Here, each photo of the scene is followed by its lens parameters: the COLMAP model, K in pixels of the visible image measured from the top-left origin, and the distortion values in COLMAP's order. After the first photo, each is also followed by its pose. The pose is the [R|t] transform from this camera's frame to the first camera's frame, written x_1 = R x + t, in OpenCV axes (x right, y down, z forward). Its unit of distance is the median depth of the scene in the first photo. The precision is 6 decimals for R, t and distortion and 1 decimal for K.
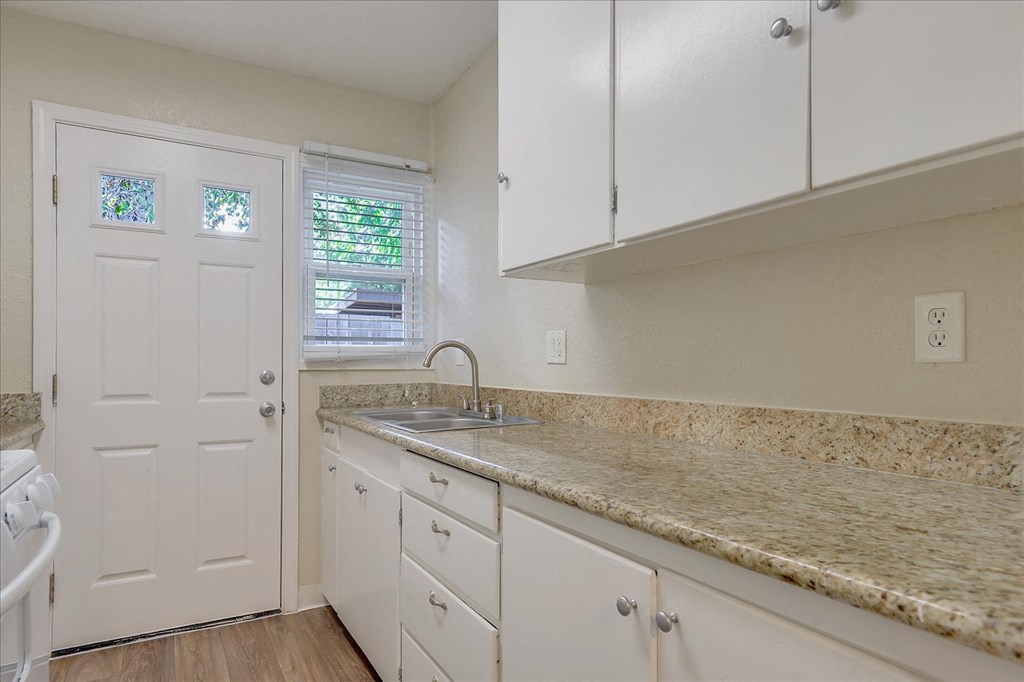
lens RADIAL K [[617.0, 0, 491.7], [0, 617.0, 355.5], [0, 0, 1]] dist [0.036418, 0.000790]
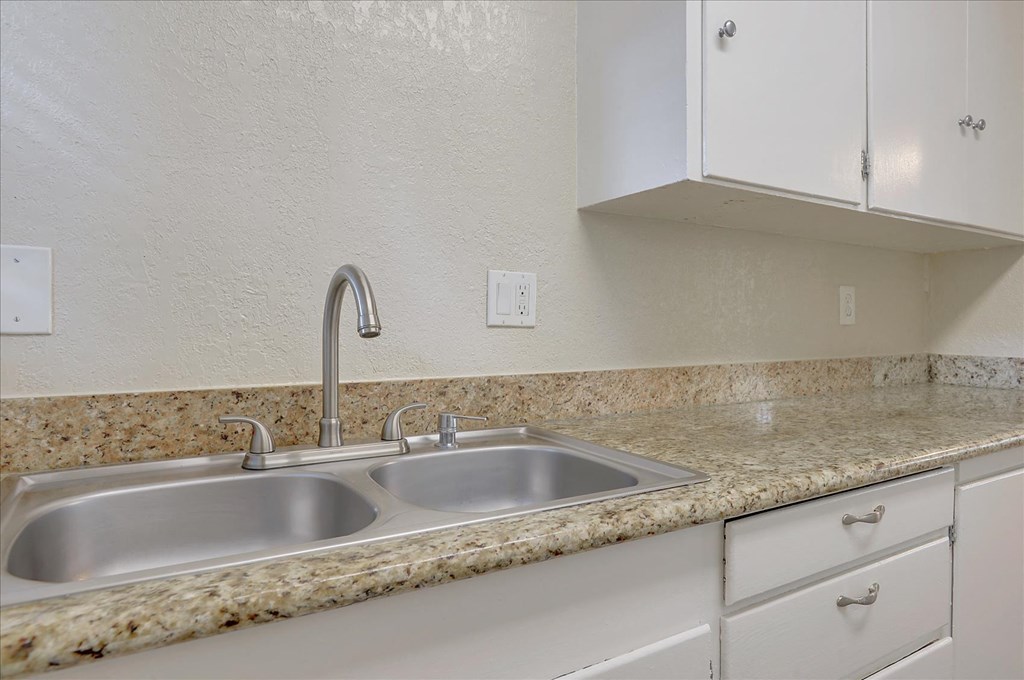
lens RADIAL K [[630.7, 0, 537.1], [0, 630.7, 343.6], [0, 0, 1]] dist [-0.002937, -0.000731]
pose [[-0.083413, -0.023250, 0.996244, -0.426339], [-0.008821, 0.999706, 0.022592, 0.013429], [-0.996476, -0.006903, -0.083594, 0.874670]]
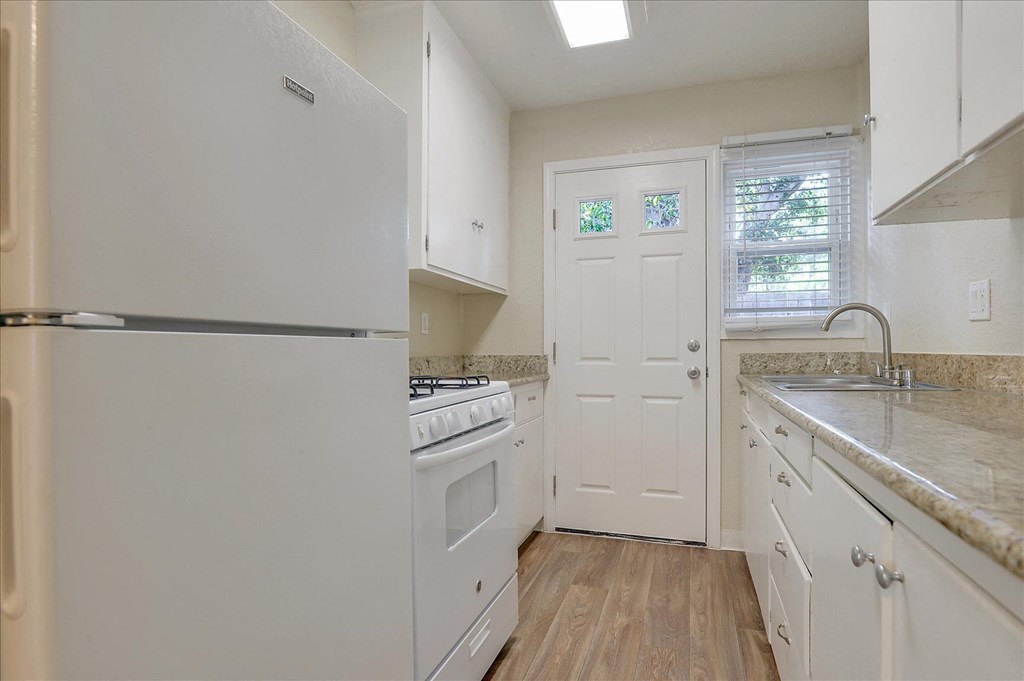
lens RADIAL K [[544.9, 0, 512.0], [0, 544.9, 340.5], [0, 0, 1]] dist [0.001140, 0.000955]
pose [[0.694448, -0.011582, -0.719450, 0.167184], [0.009784, 0.999930, -0.006653, 0.033277], [0.719476, -0.002419, 0.694513, 0.031506]]
